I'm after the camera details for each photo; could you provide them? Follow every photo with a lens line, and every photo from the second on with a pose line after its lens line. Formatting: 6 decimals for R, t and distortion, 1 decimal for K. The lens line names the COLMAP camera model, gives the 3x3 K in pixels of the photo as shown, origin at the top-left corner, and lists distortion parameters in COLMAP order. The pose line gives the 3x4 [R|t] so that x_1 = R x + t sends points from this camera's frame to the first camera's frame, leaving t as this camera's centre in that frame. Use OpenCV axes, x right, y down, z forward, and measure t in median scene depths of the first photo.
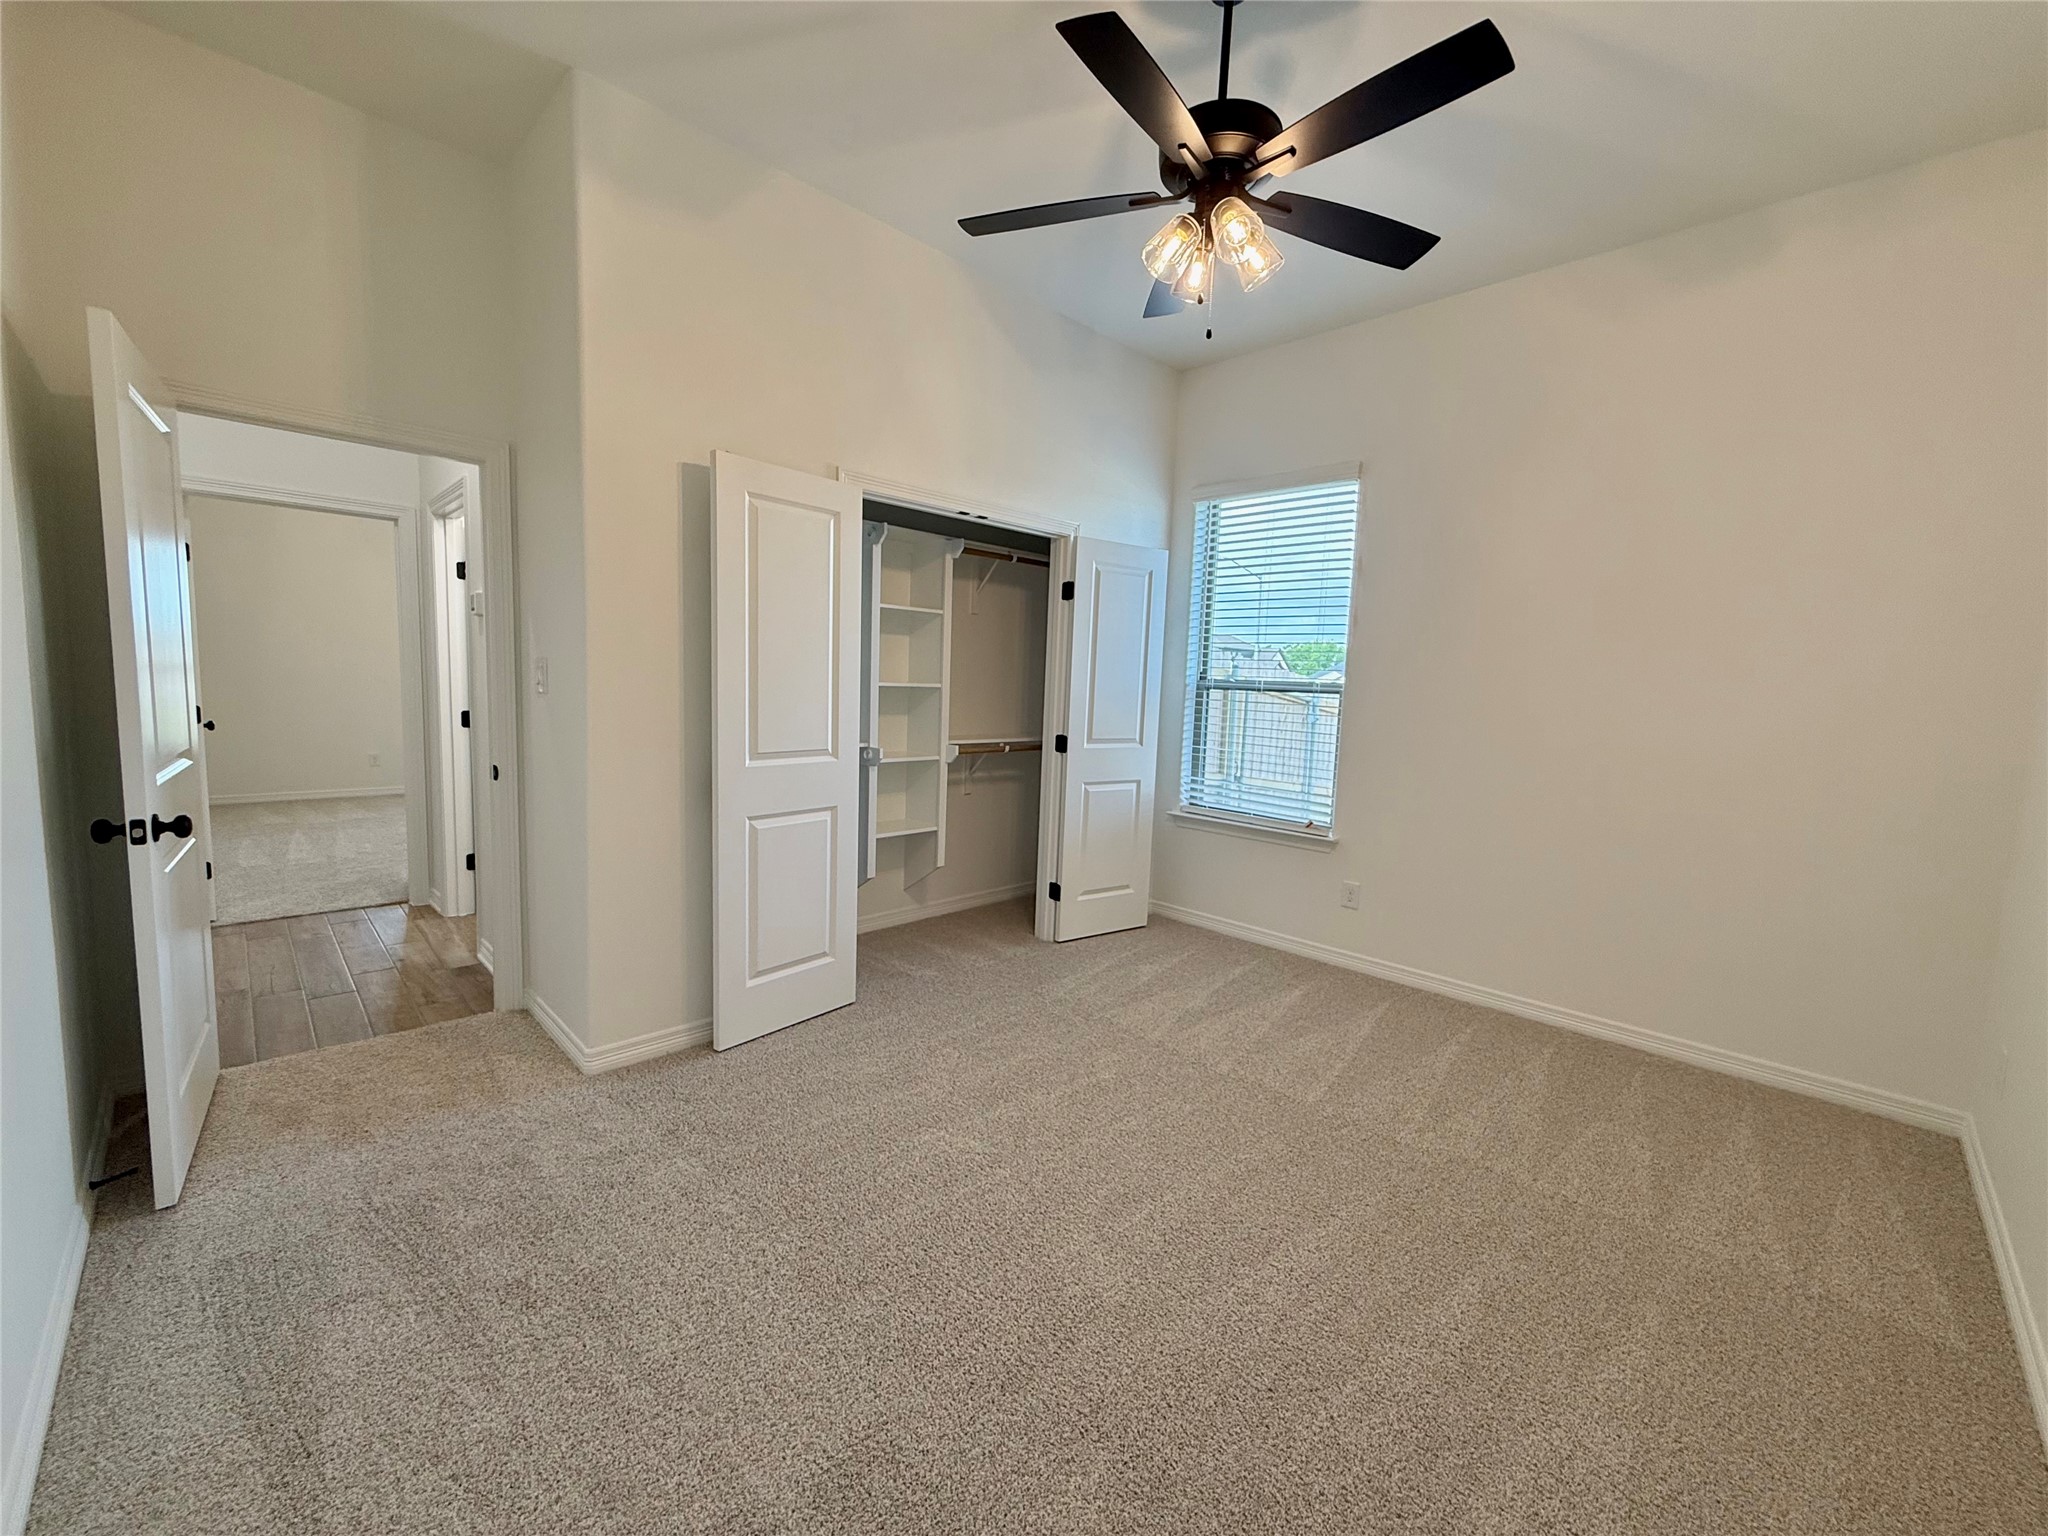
lens RADIAL K [[818.5, 0, 1020.5], [0, 818.5, 766.5], [0, 0, 1]] dist [-0.000108, 0.000148]
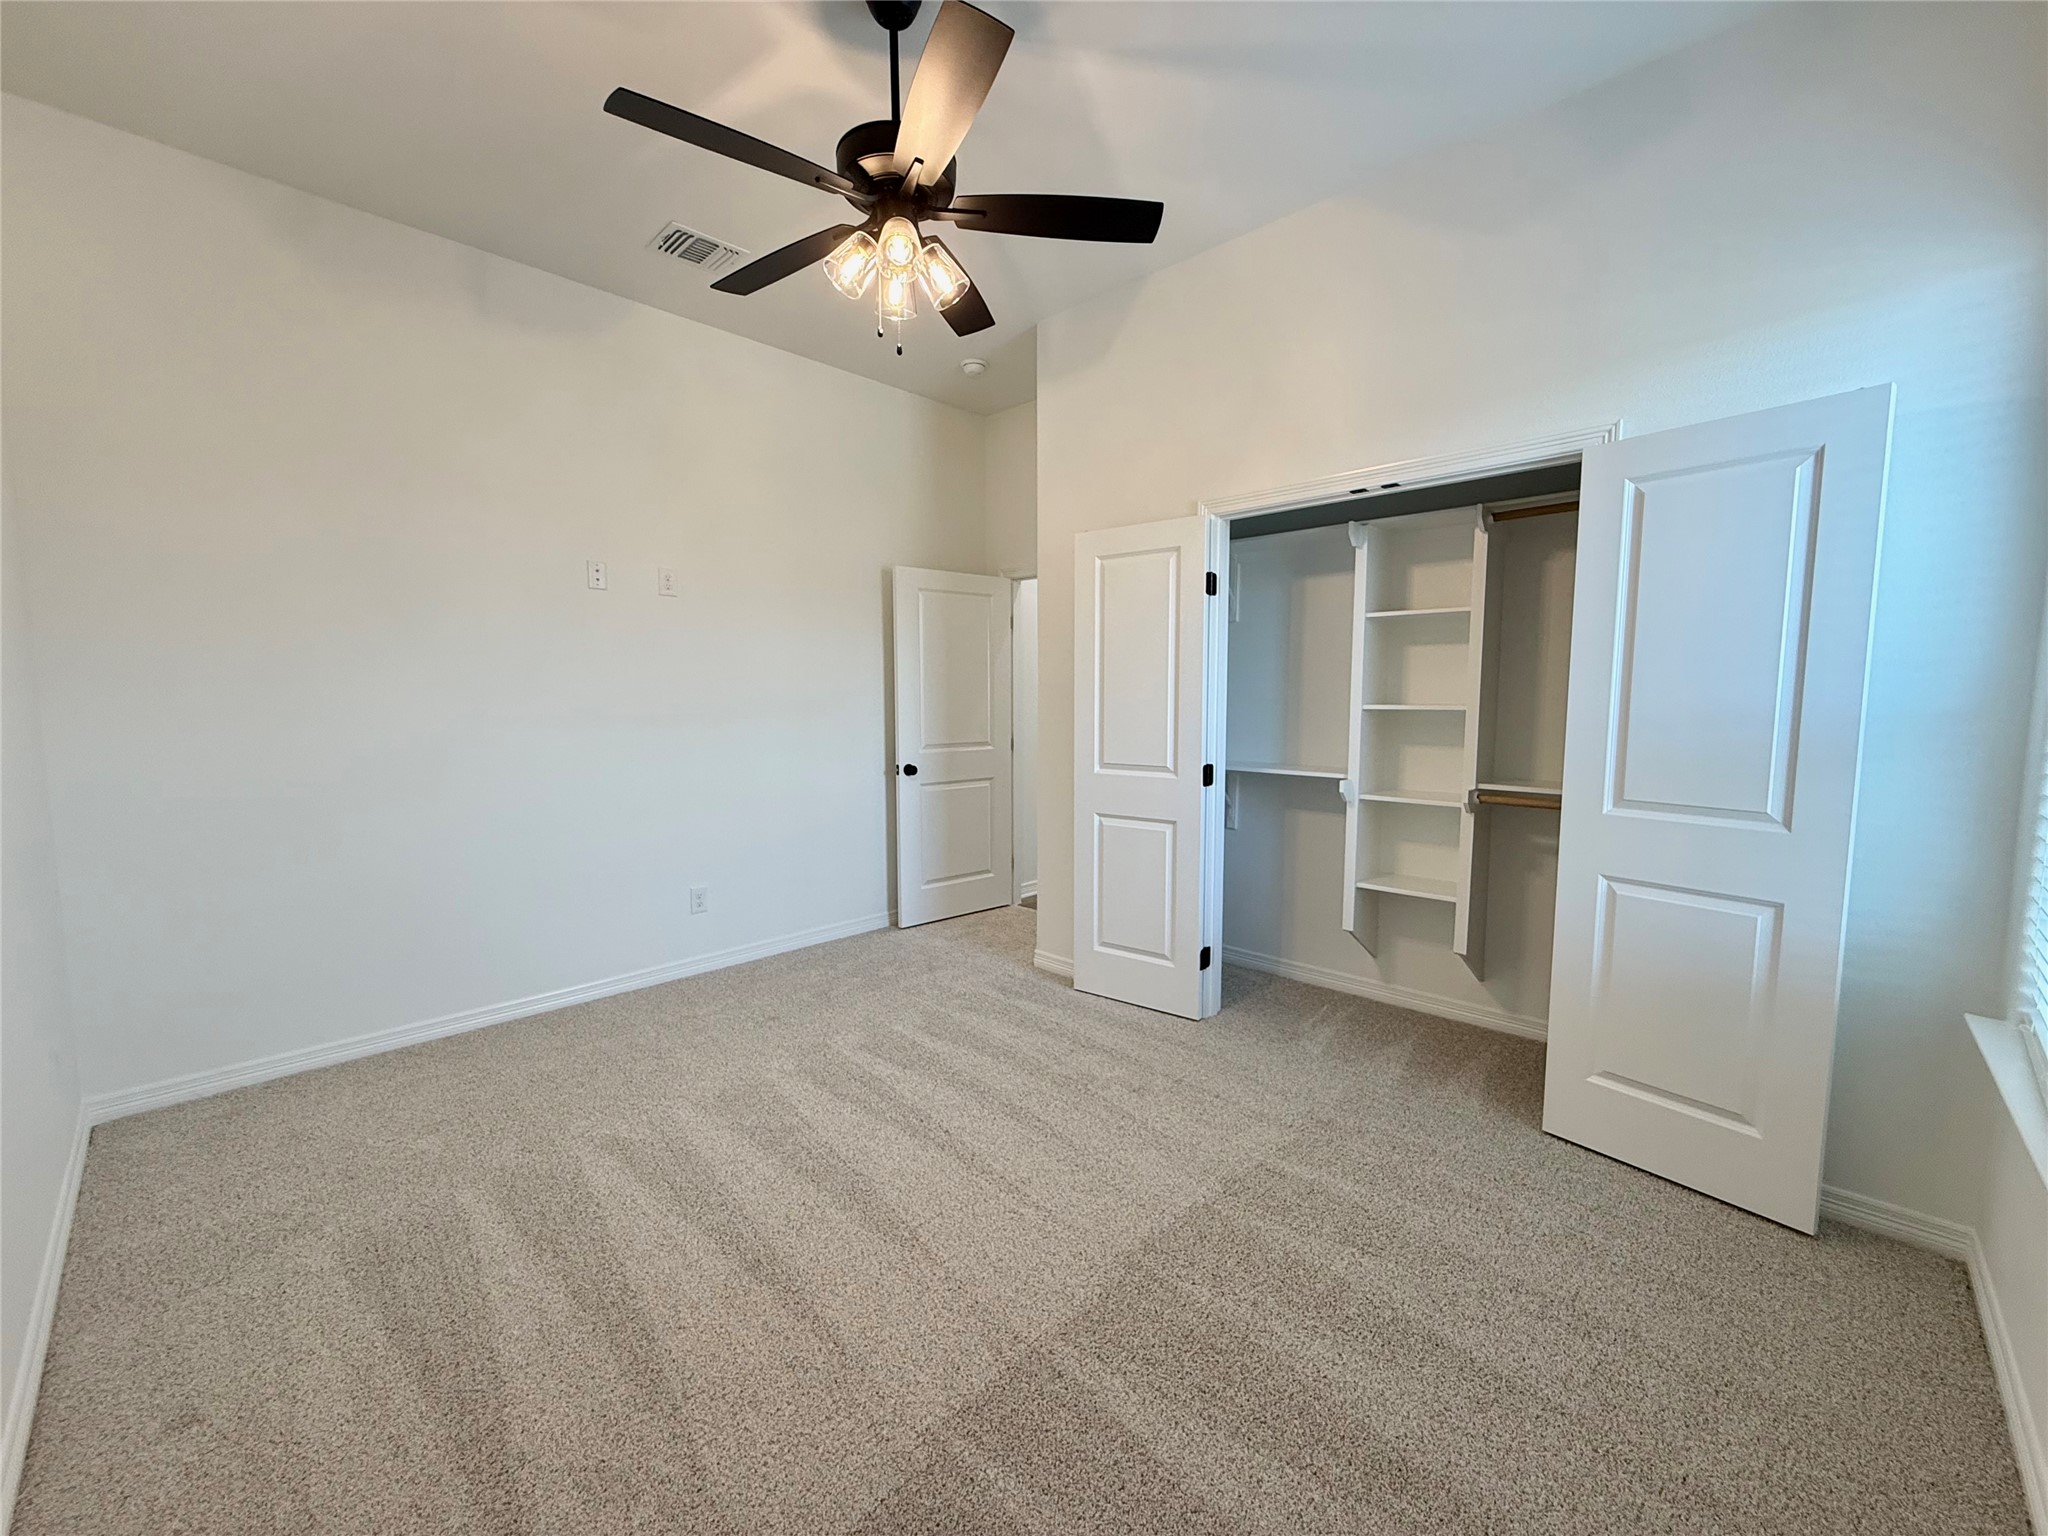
lens RADIAL K [[818.5, 0, 1020.9], [0, 818.5, 767.6], [0, 0, 1]] dist [-0.000108, 0.000148]
pose [[0.024461, 0.053911, -0.998246, 0.763066], [-0.104452, 0.993217, 0.051080, -0.049788], [0.994229, 0.103020, 0.029926, 0.702839]]
